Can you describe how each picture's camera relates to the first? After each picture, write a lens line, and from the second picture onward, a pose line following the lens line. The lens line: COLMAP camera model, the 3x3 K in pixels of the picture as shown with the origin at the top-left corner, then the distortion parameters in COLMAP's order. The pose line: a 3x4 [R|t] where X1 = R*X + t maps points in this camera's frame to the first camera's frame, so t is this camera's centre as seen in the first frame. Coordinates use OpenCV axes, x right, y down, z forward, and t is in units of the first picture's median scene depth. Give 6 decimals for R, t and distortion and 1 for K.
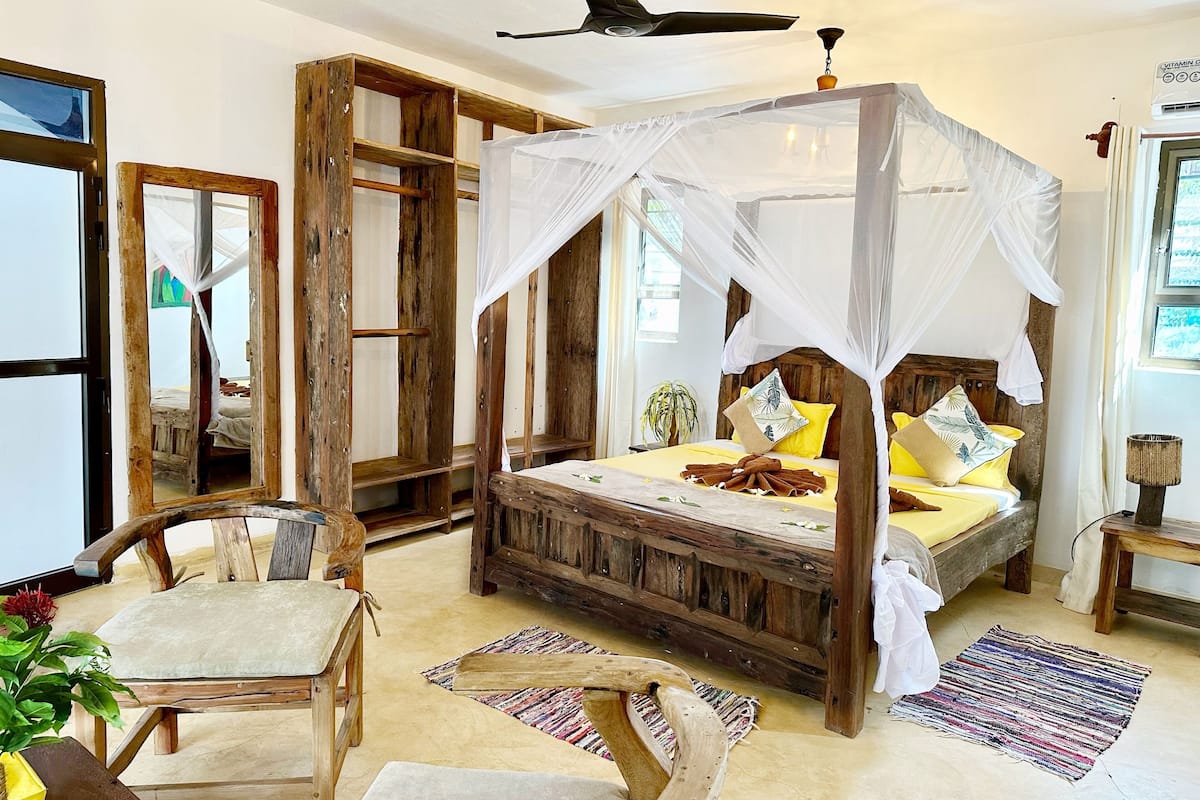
lens RADIAL K [[792.7, 0, 599.6], [0, 792.7, 375.6], [0, 0, 1]] dist [0.128966, -0.128751]
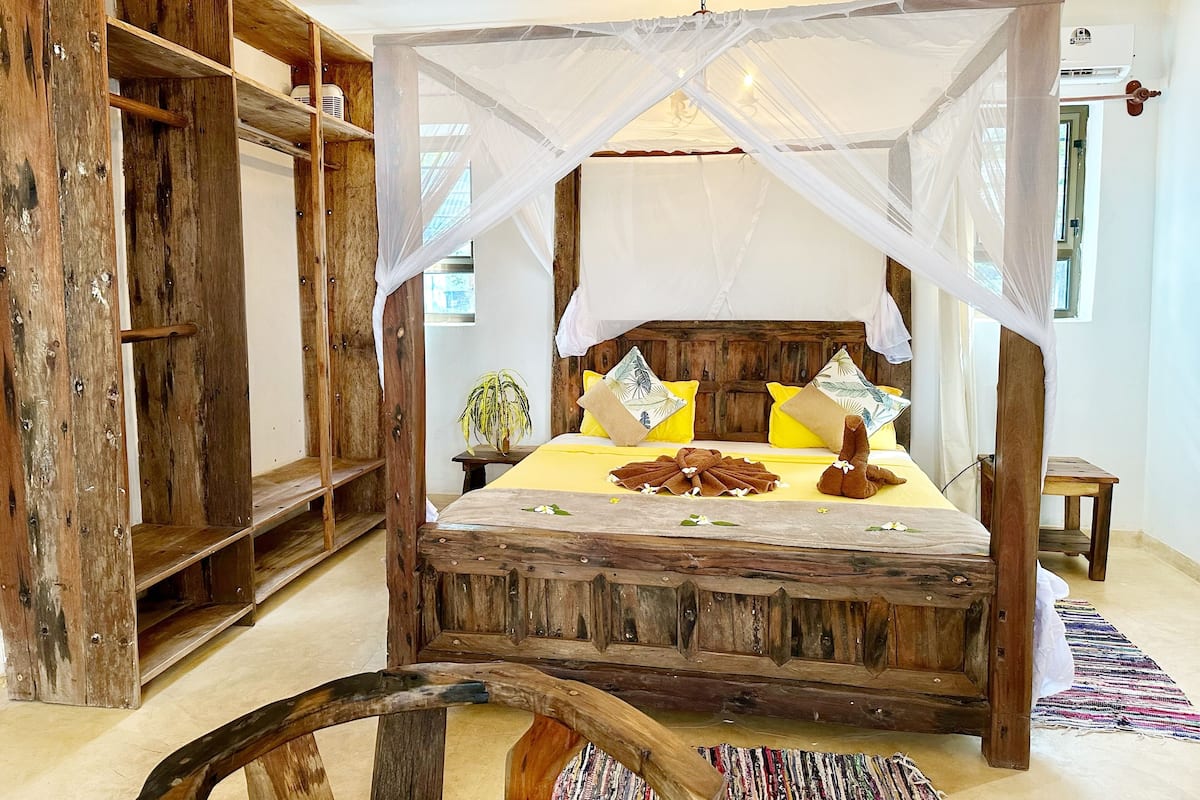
lens RADIAL K [[819.9, 0, 601.4], [0, 819.9, 350.2], [0, 0, 1]] dist [0.065154, -0.061200]
pose [[0.877438, -0.076125, 0.473611, -0.320351], [0.080200, 0.996711, 0.011623, -0.024299], [-0.472938, 0.027785, 0.880657, 0.306909]]
